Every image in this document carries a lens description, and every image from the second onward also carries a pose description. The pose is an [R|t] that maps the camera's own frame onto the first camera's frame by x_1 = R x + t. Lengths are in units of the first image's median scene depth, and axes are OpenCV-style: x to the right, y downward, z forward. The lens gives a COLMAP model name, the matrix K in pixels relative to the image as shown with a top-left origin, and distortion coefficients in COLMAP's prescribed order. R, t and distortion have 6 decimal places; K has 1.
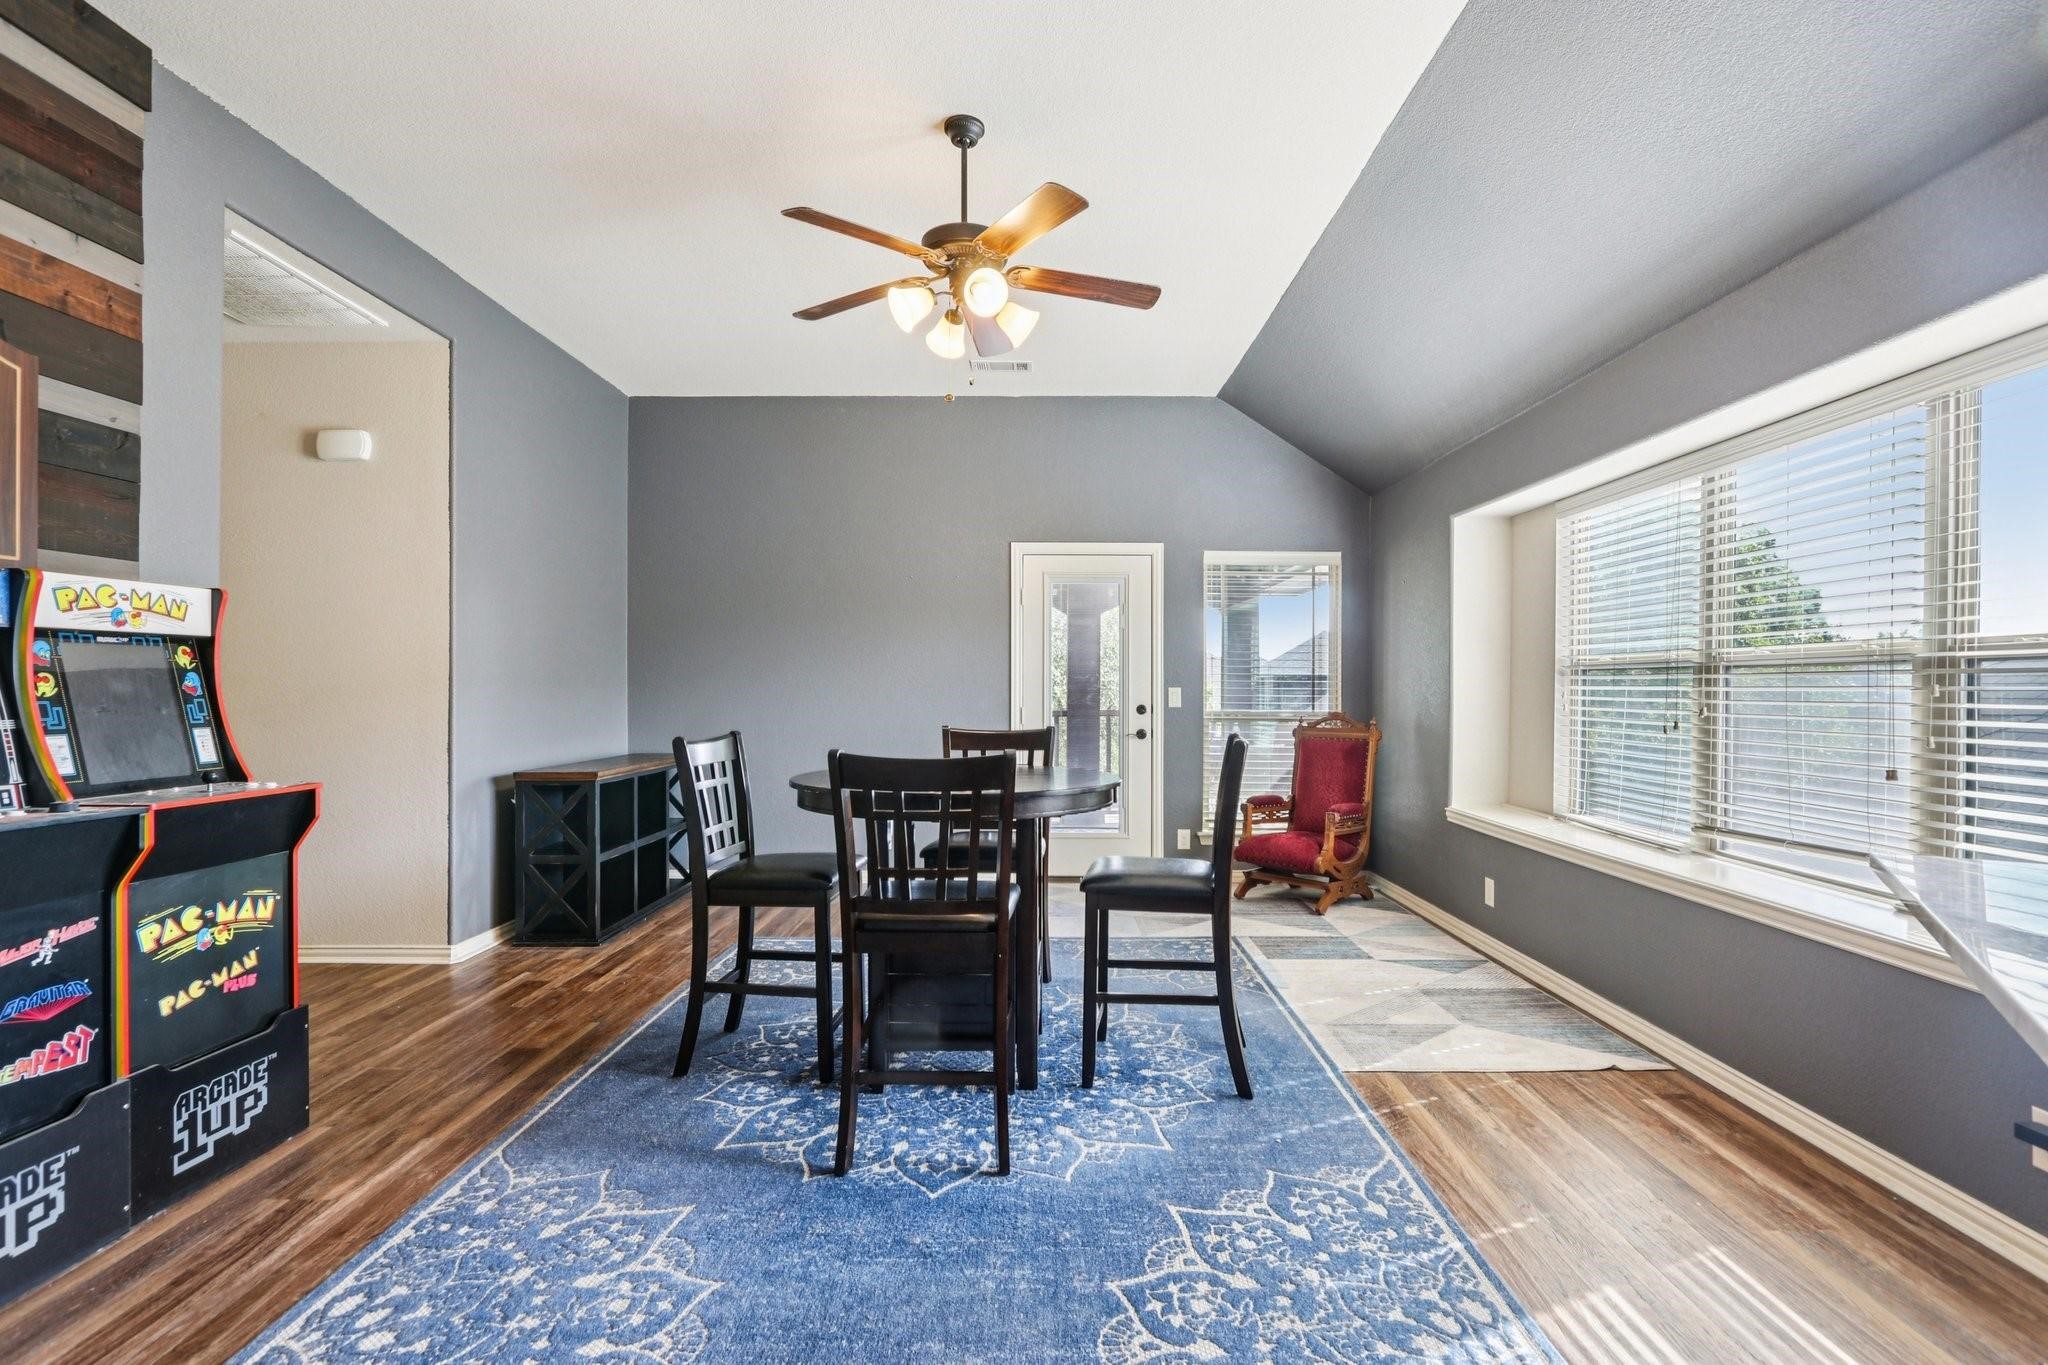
lens RADIAL K [[946.7, 0, 1035.1], [0, 946.7, 690.4], [0, 0, 1]] dist [-0.008059, 0.000461]
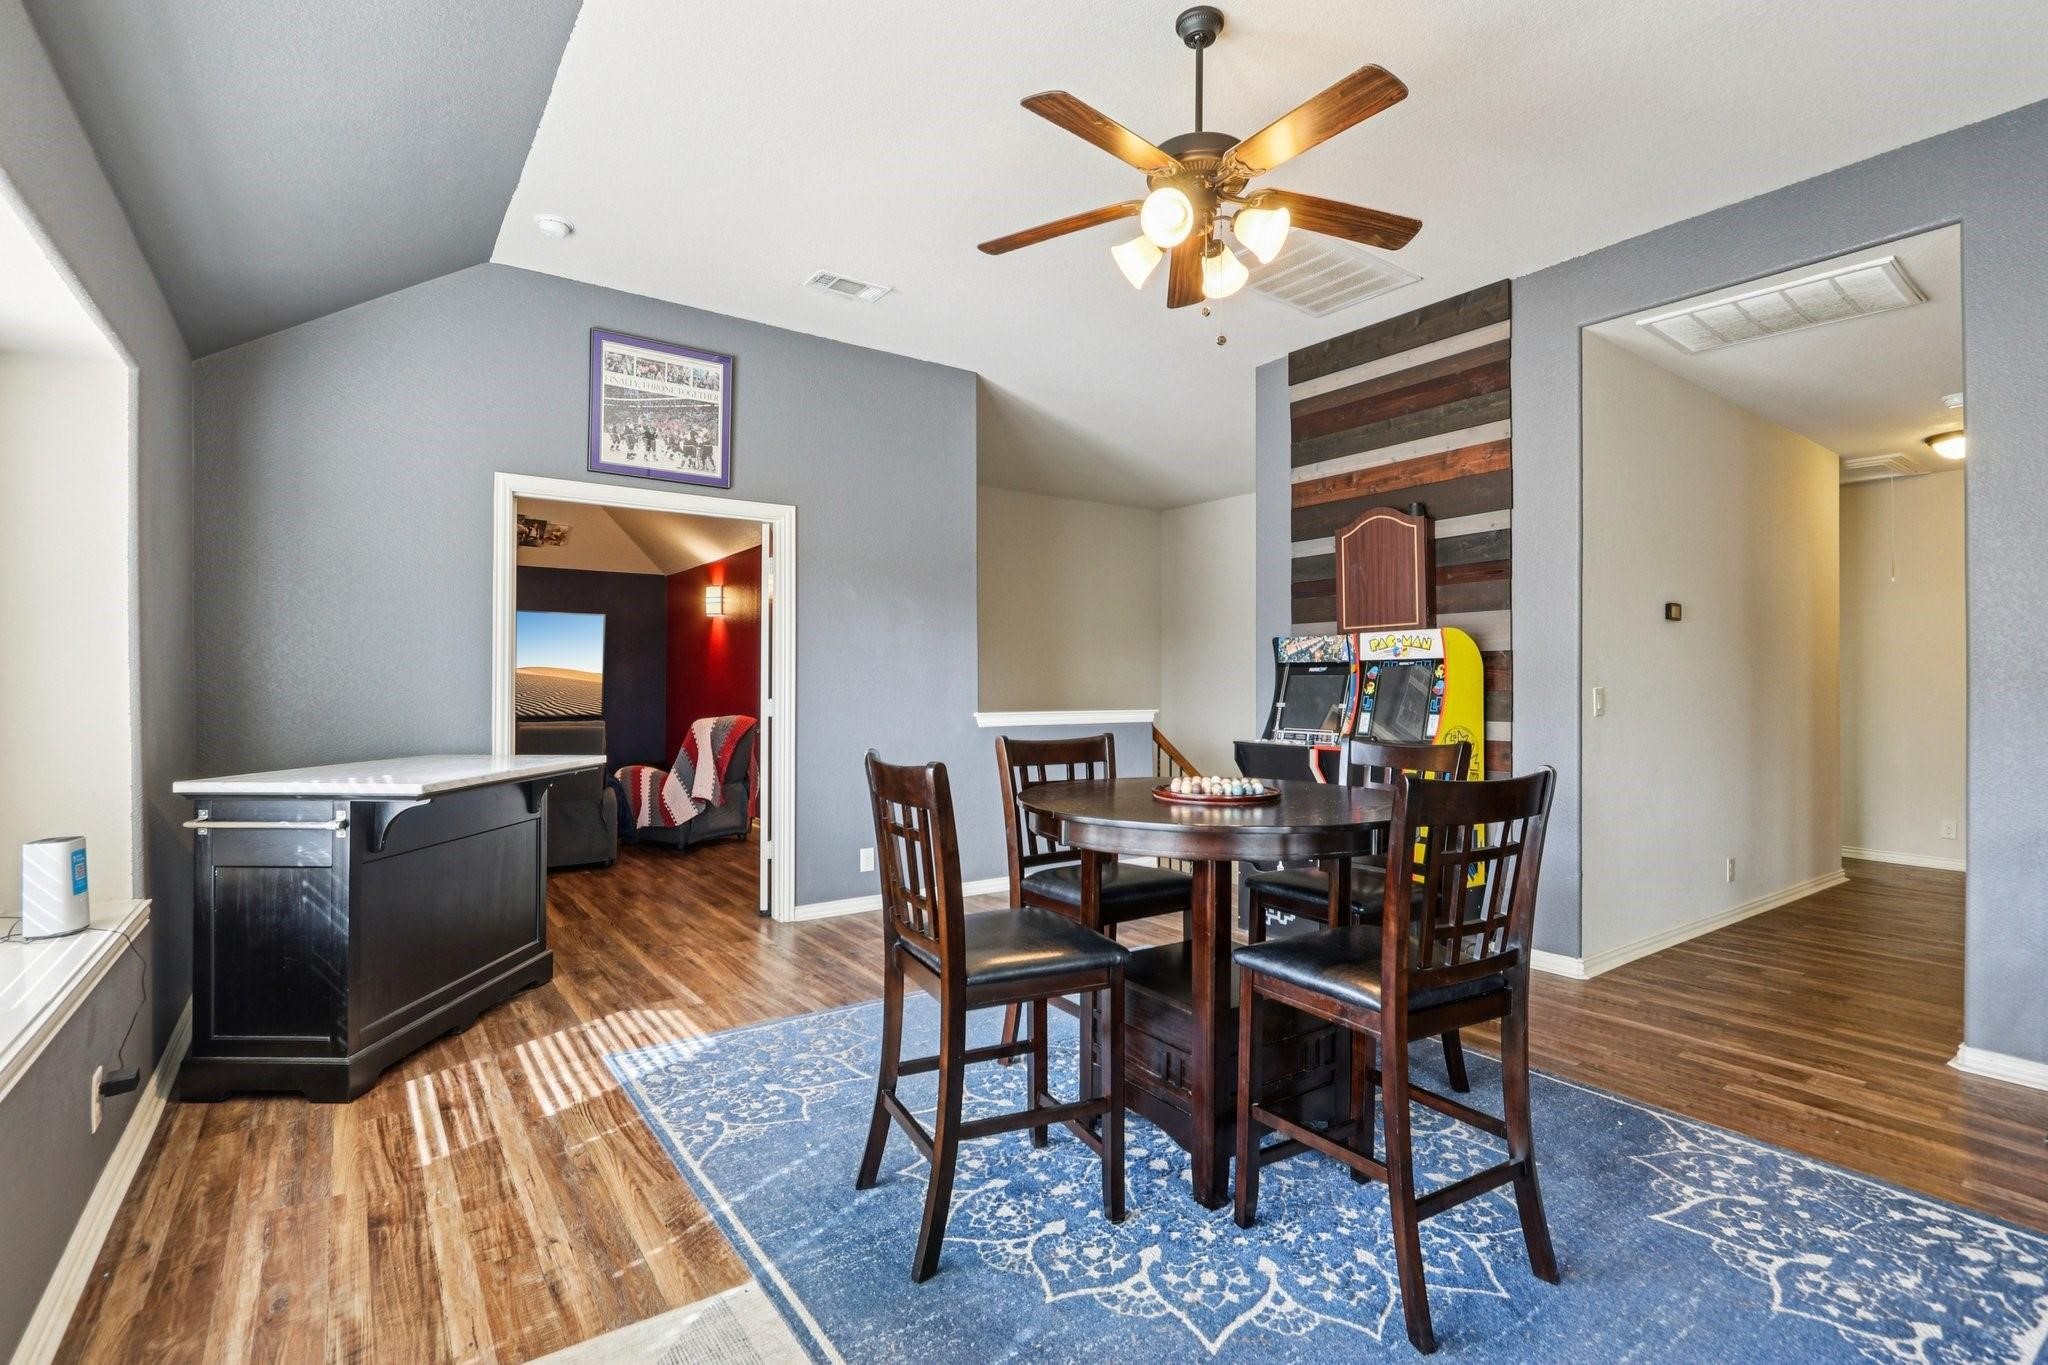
lens RADIAL K [[946.7, 0, 1035.2], [0, 946.7, 682.0], [0, 0, 1]] dist [-0.008059, 0.000461]
pose [[-0.803936, -0.009292, -0.594643, 0.628377], [-0.006888, 0.999956, -0.006314, -0.001073], [0.594676, -0.000980, -0.803965, 1.844359]]
